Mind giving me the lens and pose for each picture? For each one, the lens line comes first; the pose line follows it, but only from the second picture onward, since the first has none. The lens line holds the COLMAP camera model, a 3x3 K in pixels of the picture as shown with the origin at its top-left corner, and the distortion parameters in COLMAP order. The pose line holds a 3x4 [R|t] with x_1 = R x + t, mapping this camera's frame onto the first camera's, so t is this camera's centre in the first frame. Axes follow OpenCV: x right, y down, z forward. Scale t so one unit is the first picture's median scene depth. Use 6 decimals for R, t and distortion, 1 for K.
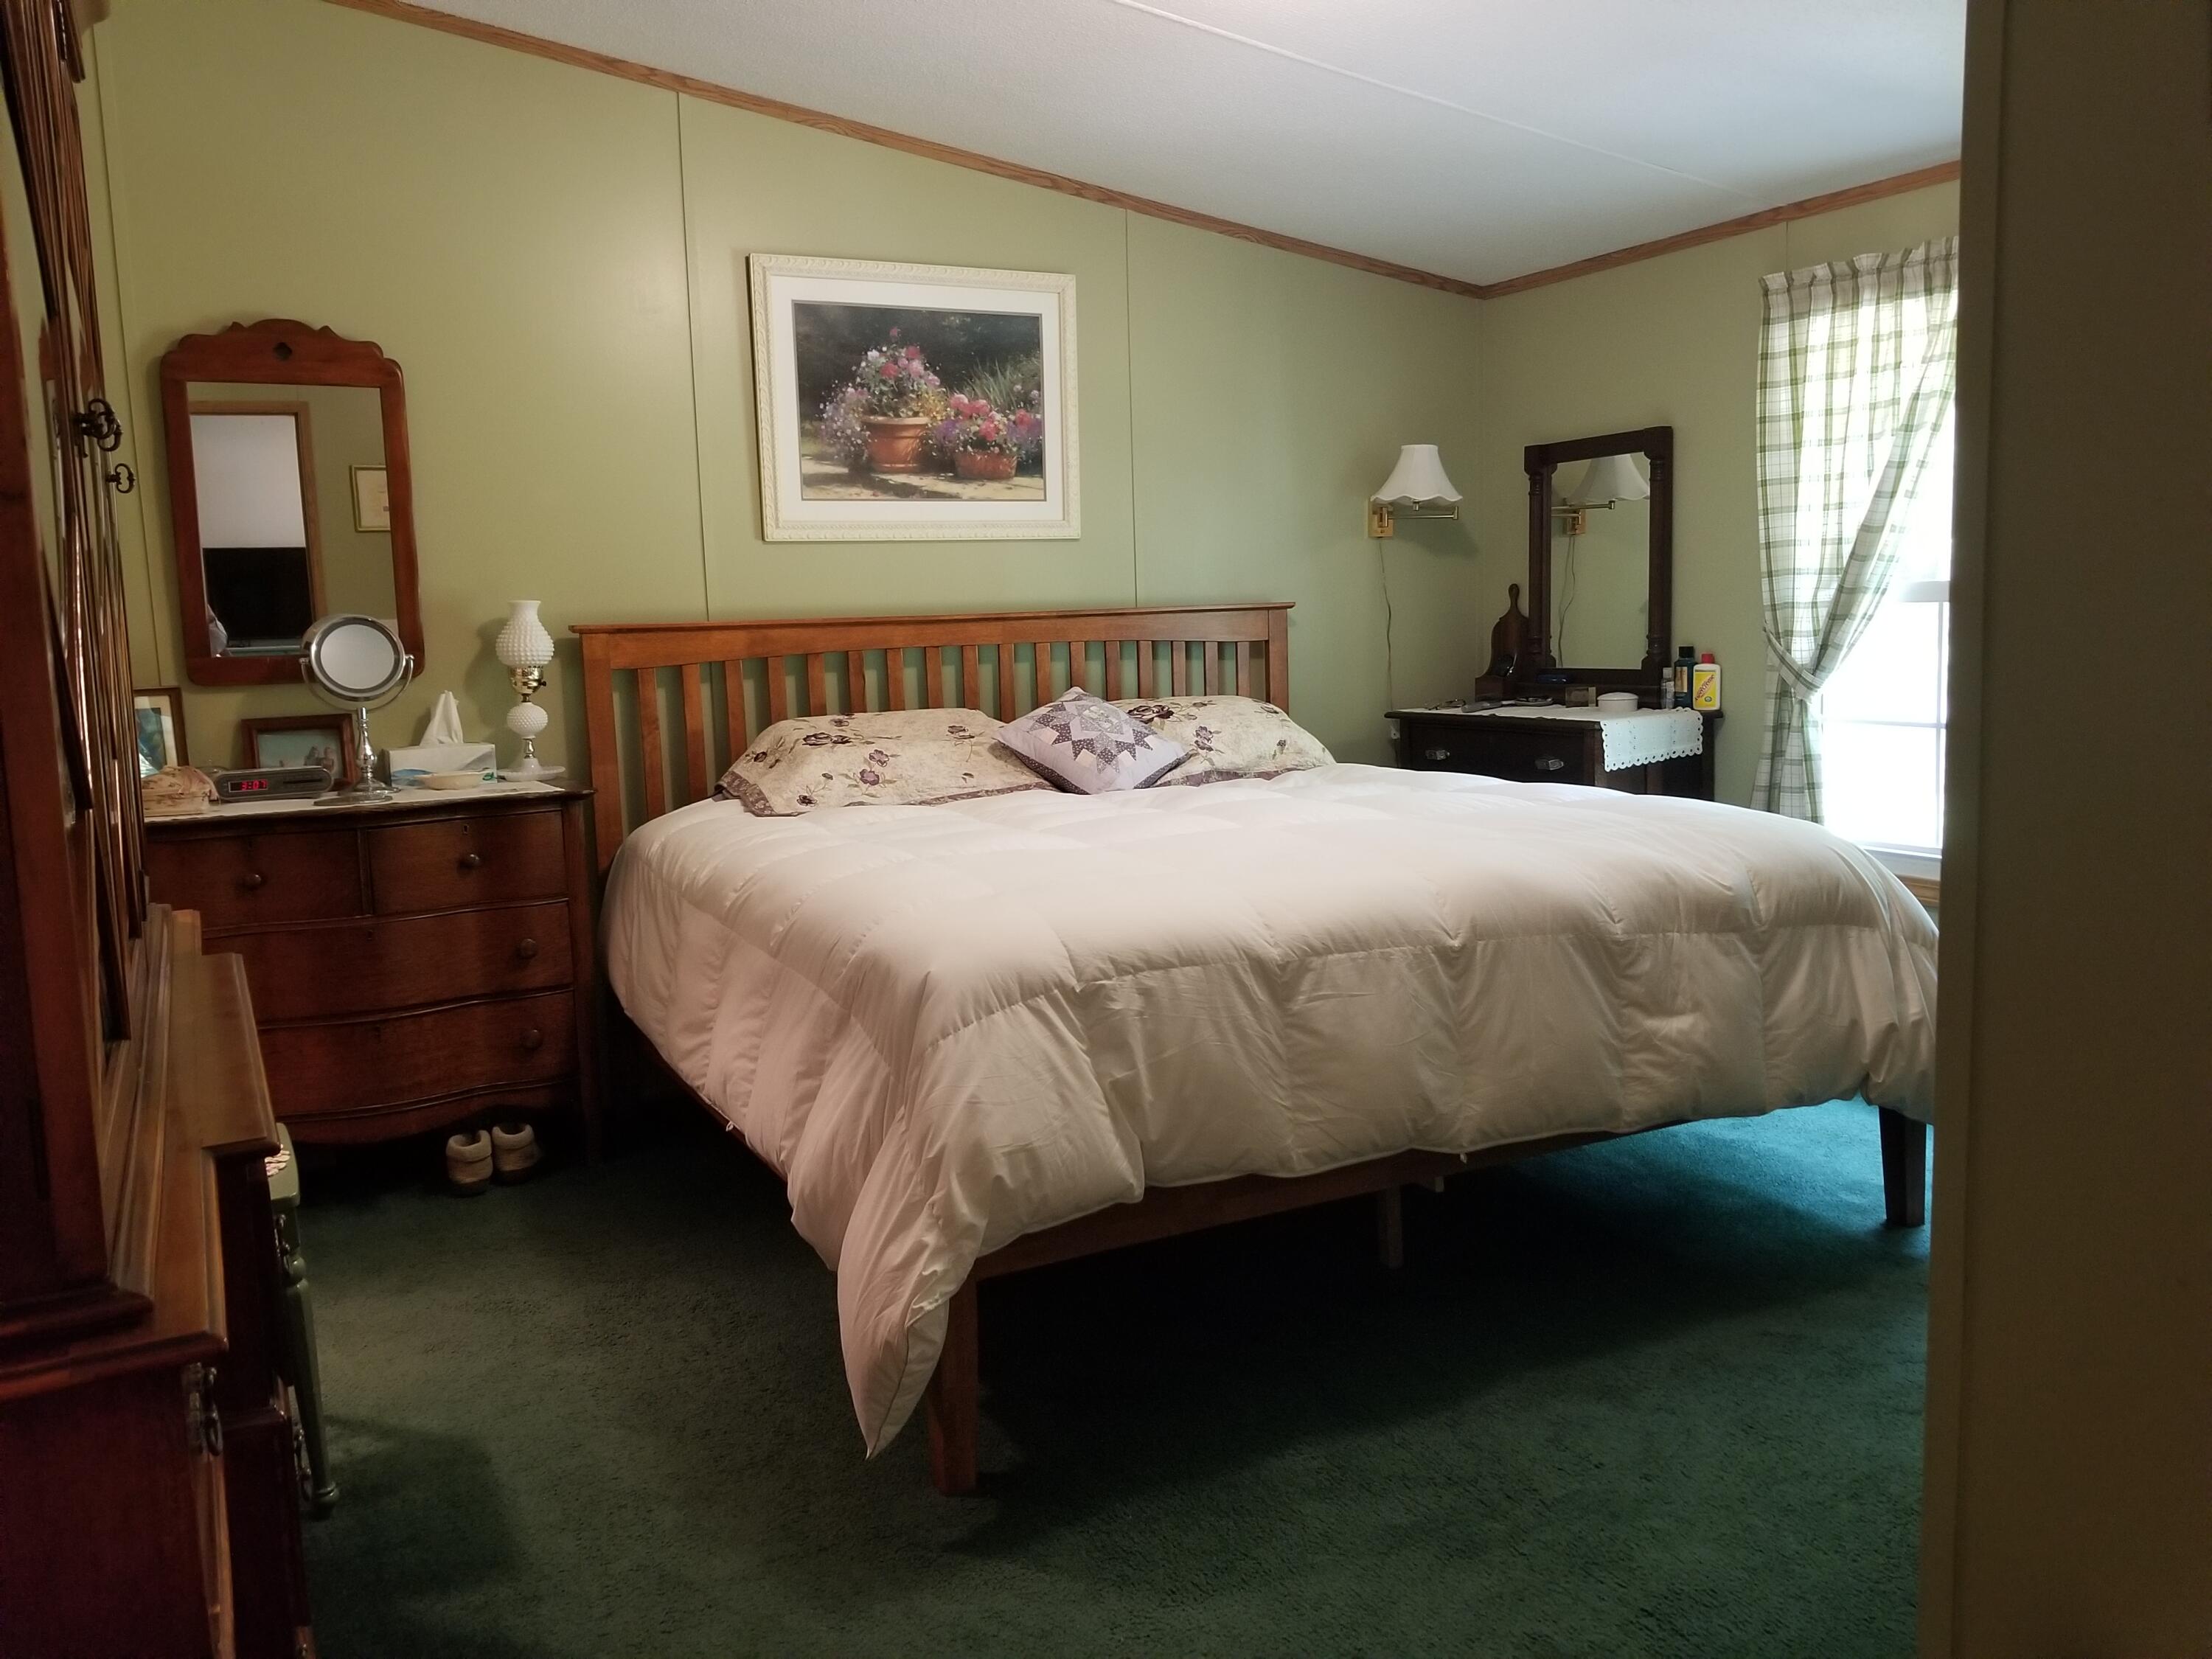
lens RADIAL K [[1694.9, 0, 1098.3], [0, 1694.9, 789.2], [0, 0, 1]] dist [-0.011672, 0.002486]
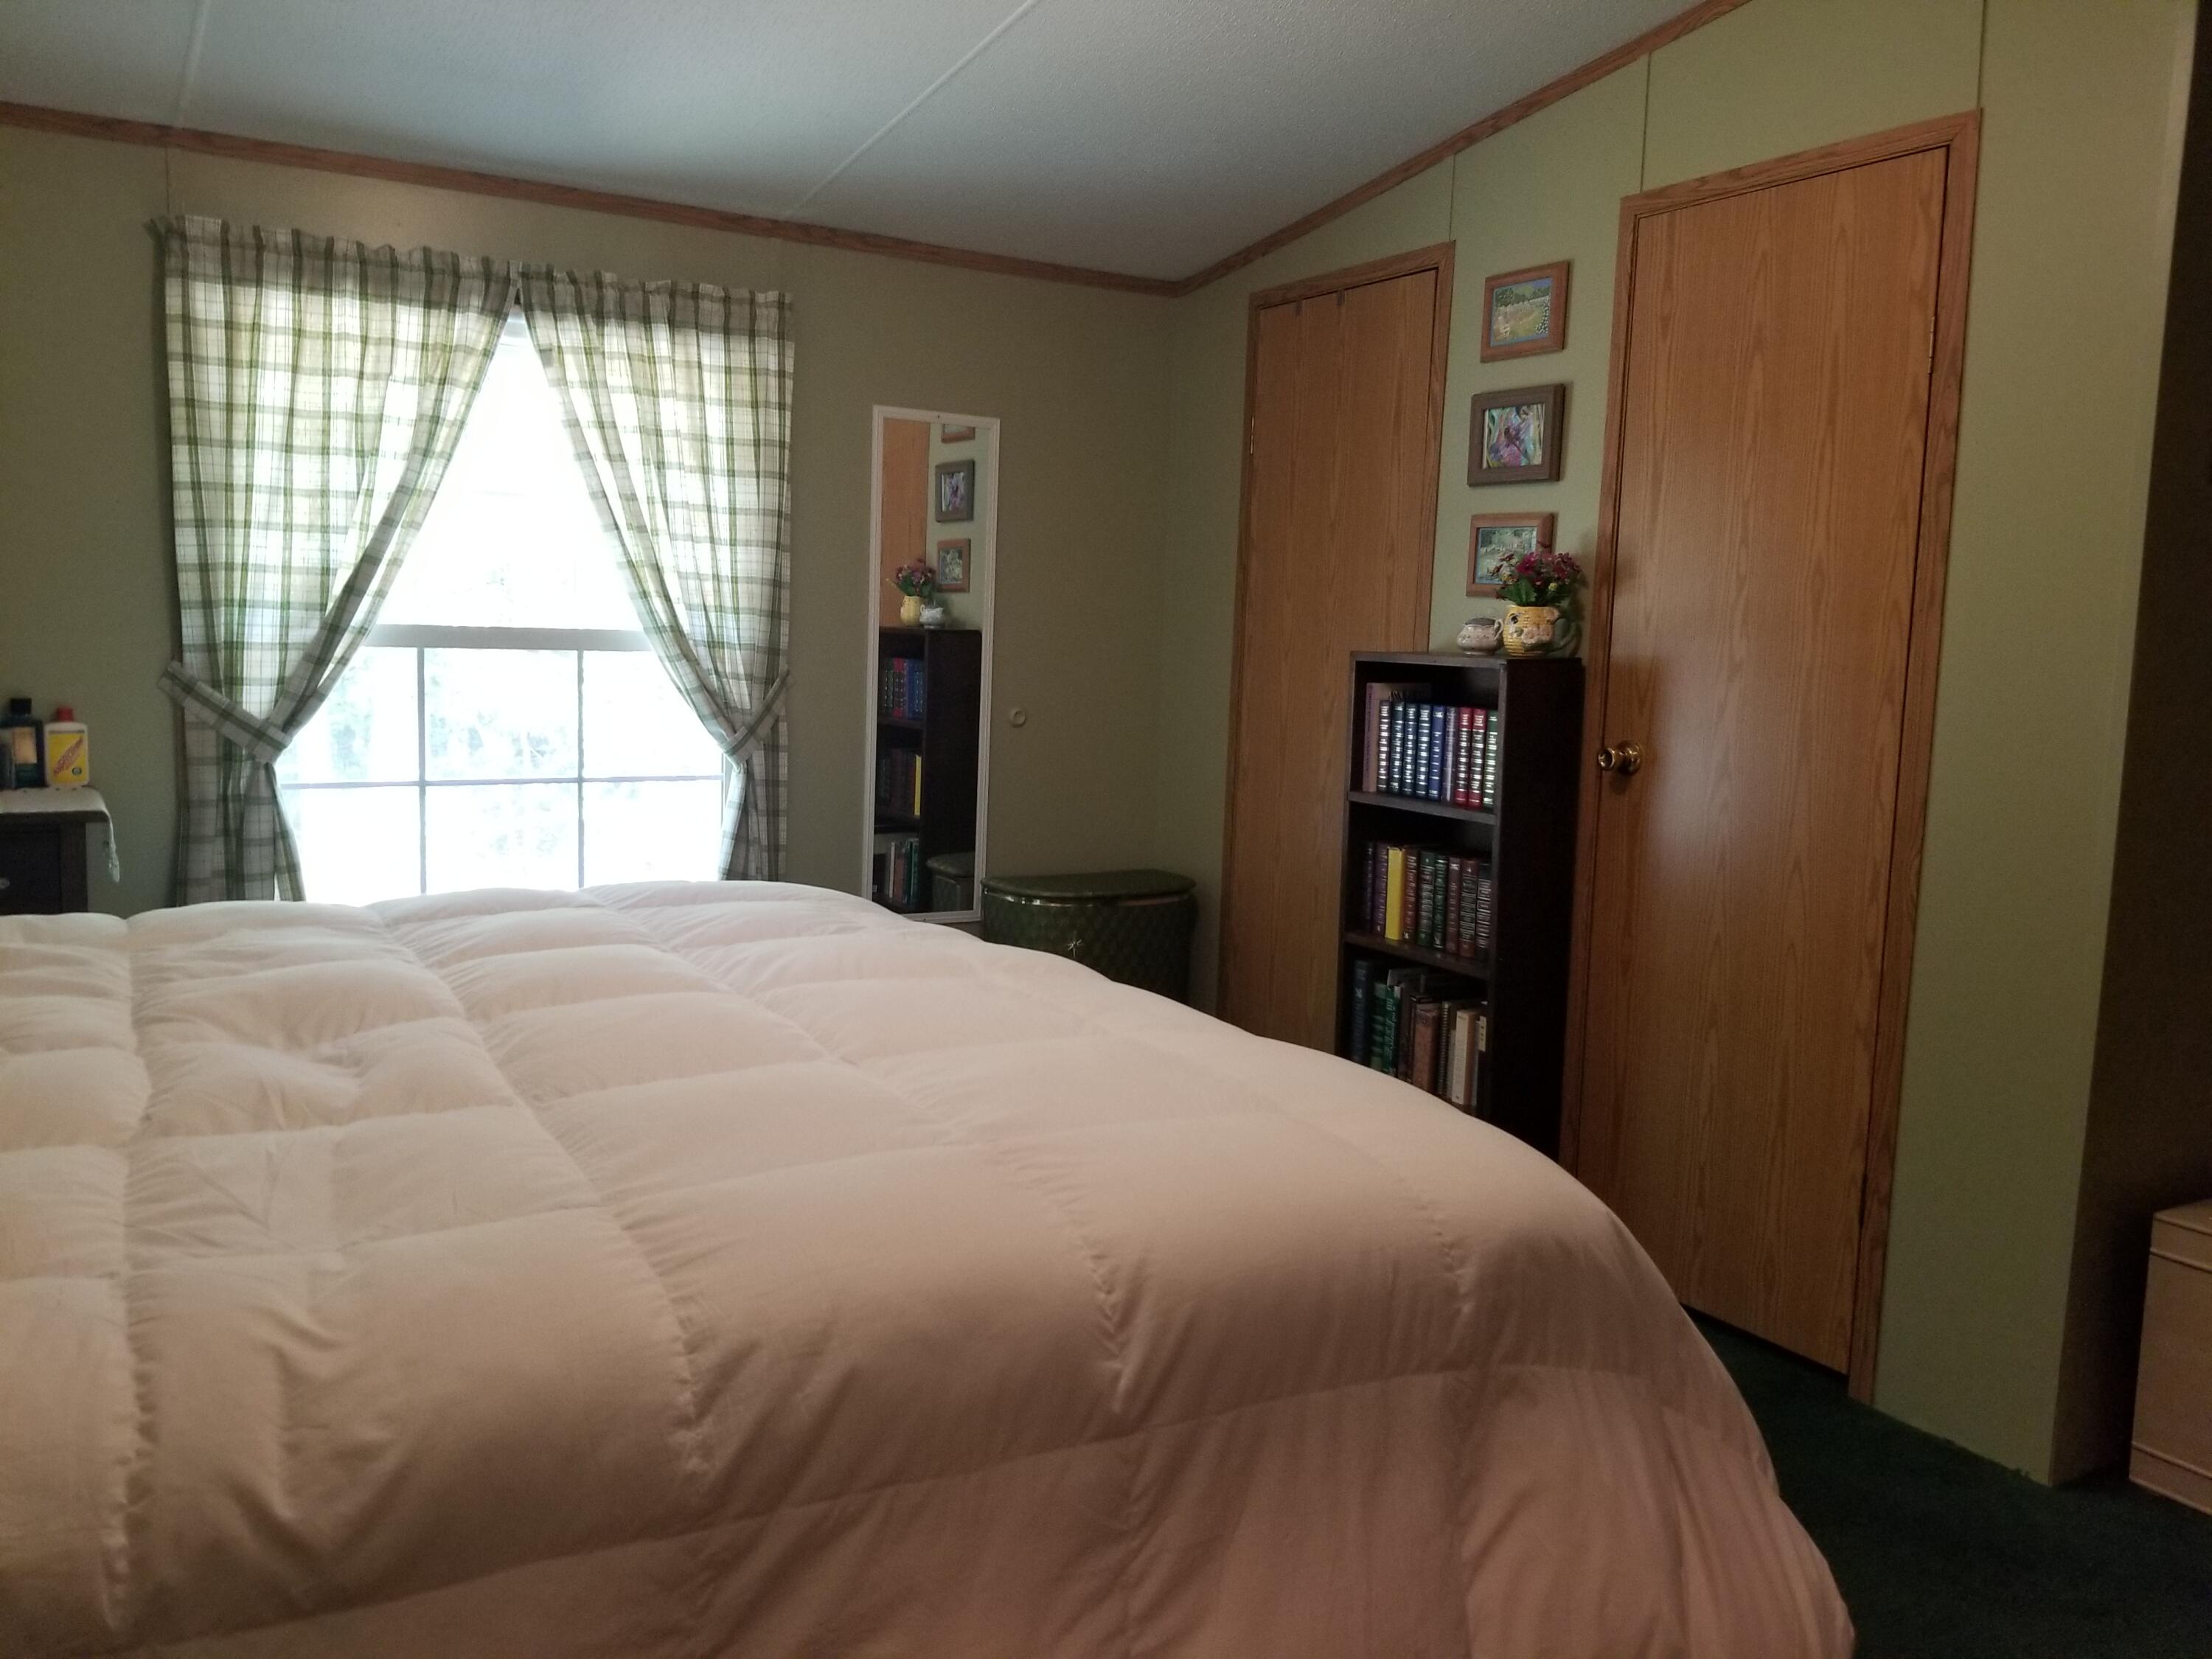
lens RADIAL K [[1694.9, 0, 1098.3], [0, 1694.9, 789.2], [0, 0, 1]] dist [-0.011672, 0.002486]
pose [[-0.055649, -0.060109, 0.996639, -0.408727], [0.079678, 0.994735, 0.064443, -0.061396], [-0.995266, 0.082996, -0.050566, 0.652360]]
